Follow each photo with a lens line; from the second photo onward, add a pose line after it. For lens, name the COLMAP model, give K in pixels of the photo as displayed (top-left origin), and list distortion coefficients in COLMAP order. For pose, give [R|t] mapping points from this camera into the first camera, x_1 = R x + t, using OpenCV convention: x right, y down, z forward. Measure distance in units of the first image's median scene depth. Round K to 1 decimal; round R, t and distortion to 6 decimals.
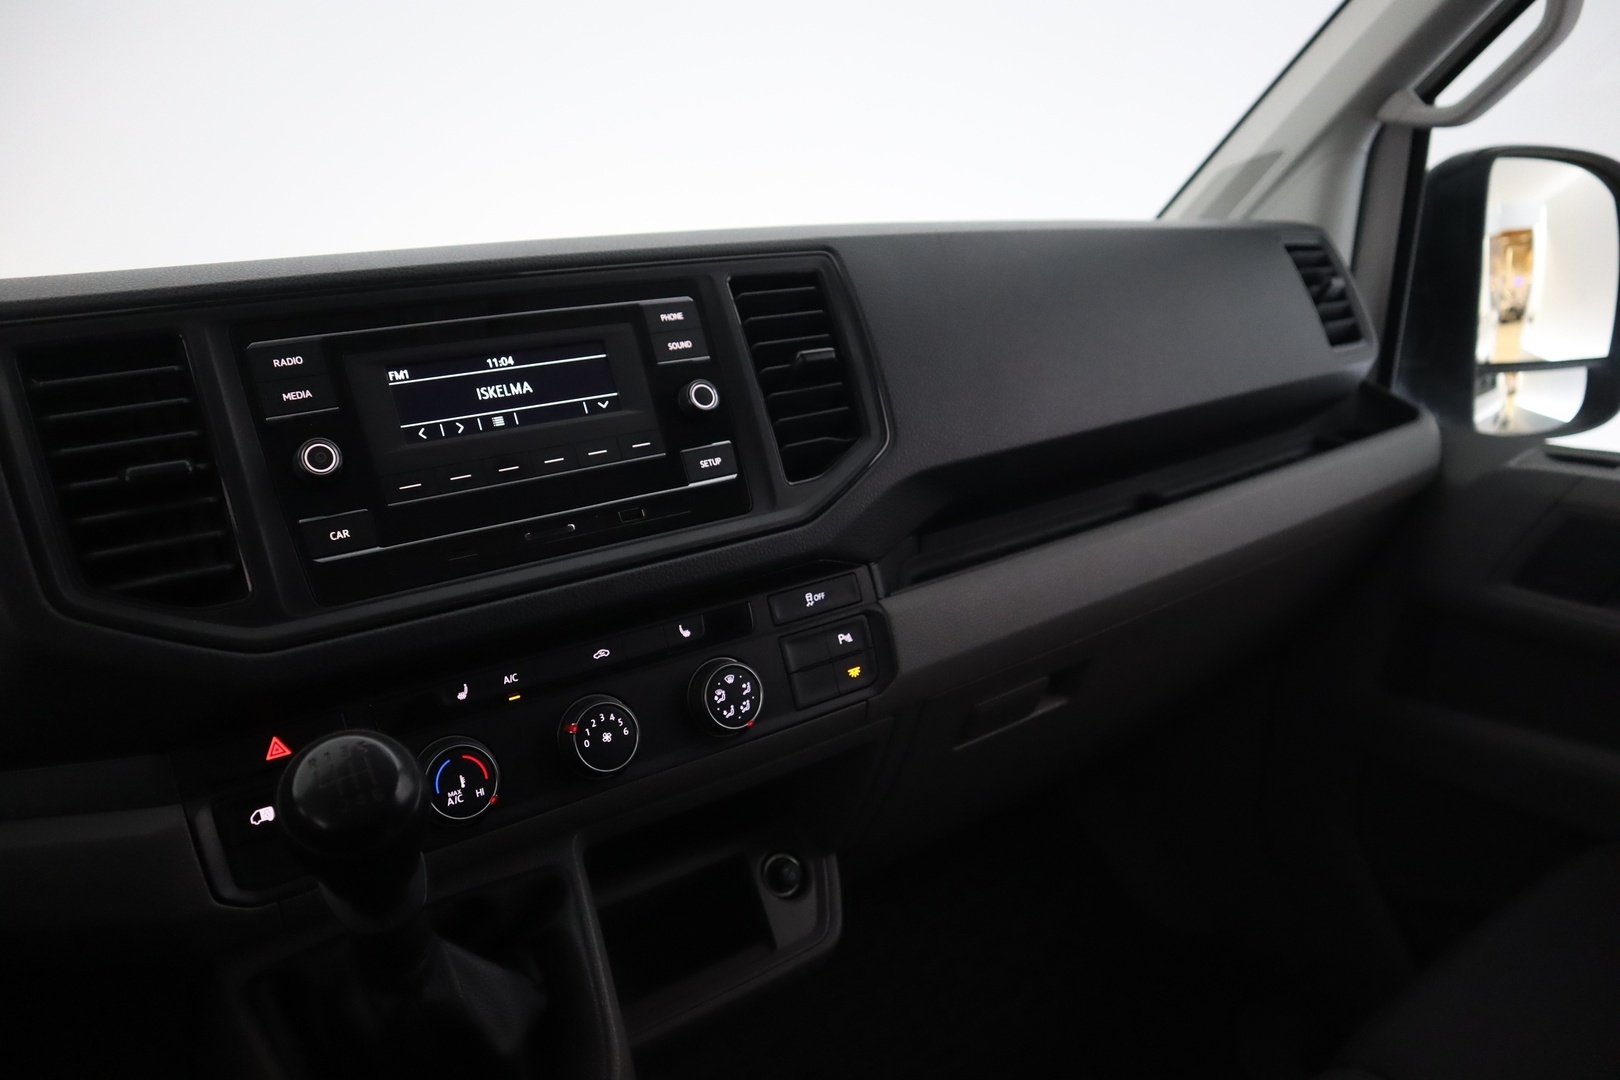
lens RADIAL K [[1107.3, 0, 796.4], [0, 1107.3, 550.1], [0, 0, 1]] dist [-0.082026, 0.031015]
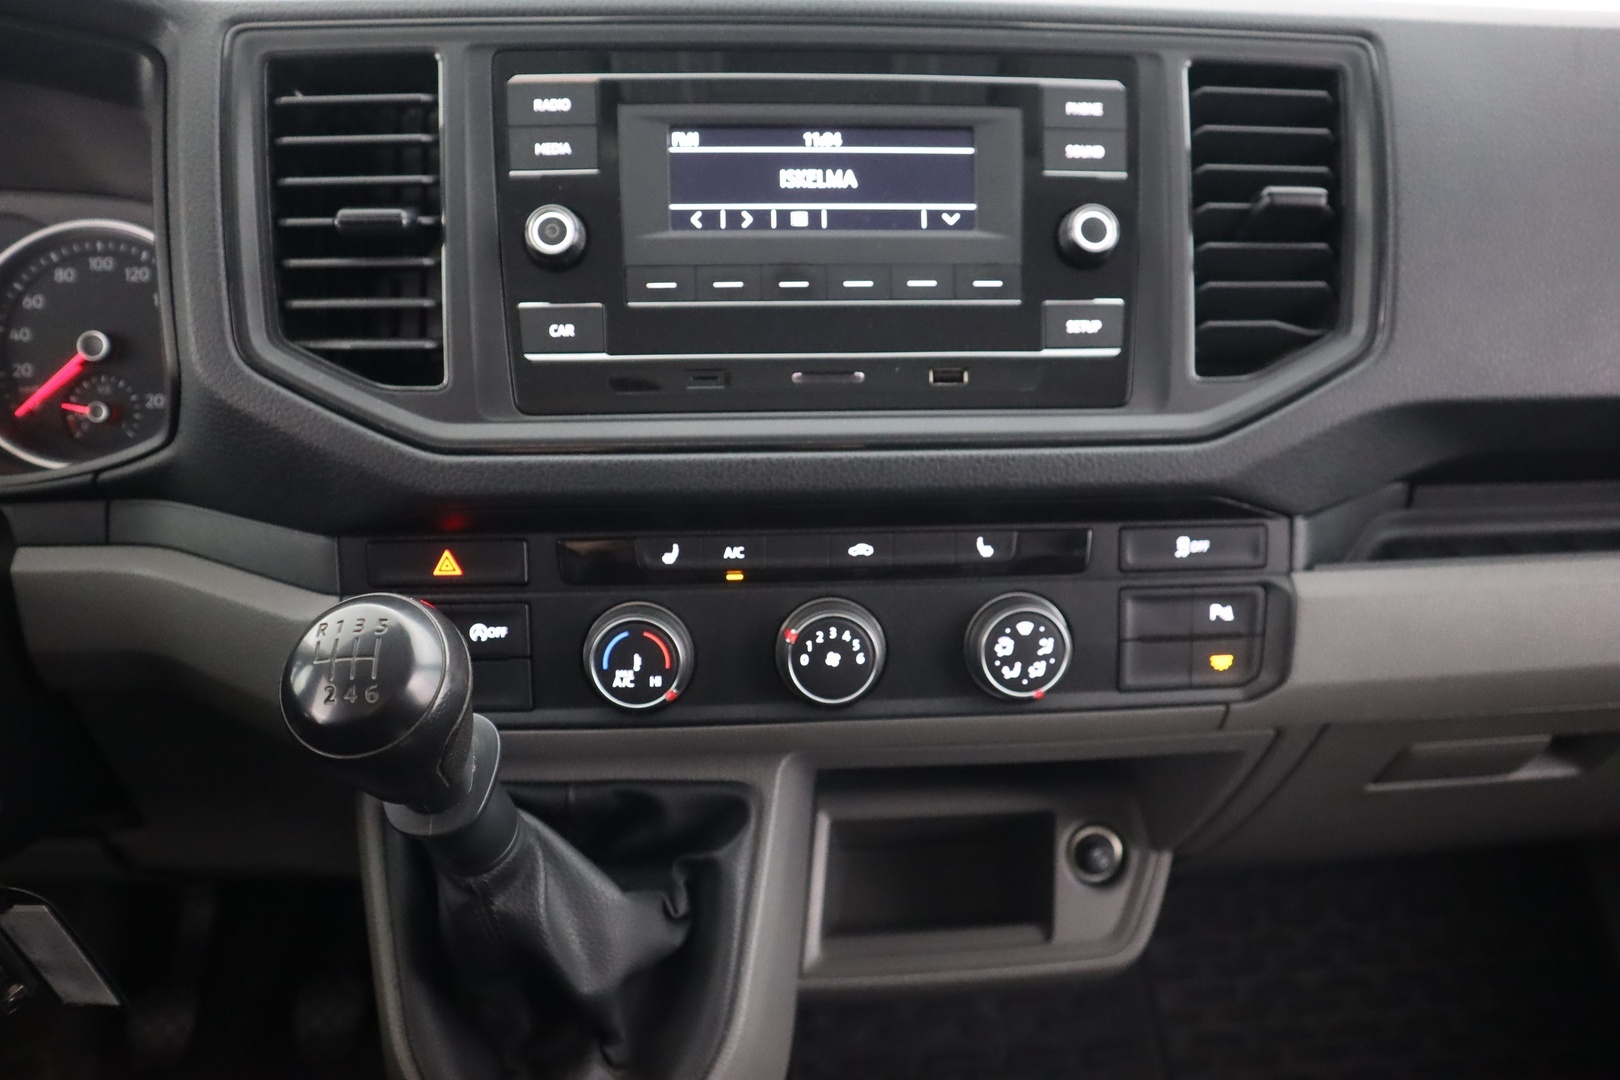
lens RADIAL K [[1107.3, 0, 813.8], [0, 1107.3, 536.9], [0, 0, 1]] dist [-0.082026, 0.031015]
pose [[0.864427, 0.273842, -0.421635, 0.110048], [-0.201792, 0.957107, 0.207909, -0.064208], [0.460484, -0.094640, 0.882609, 0.302536]]
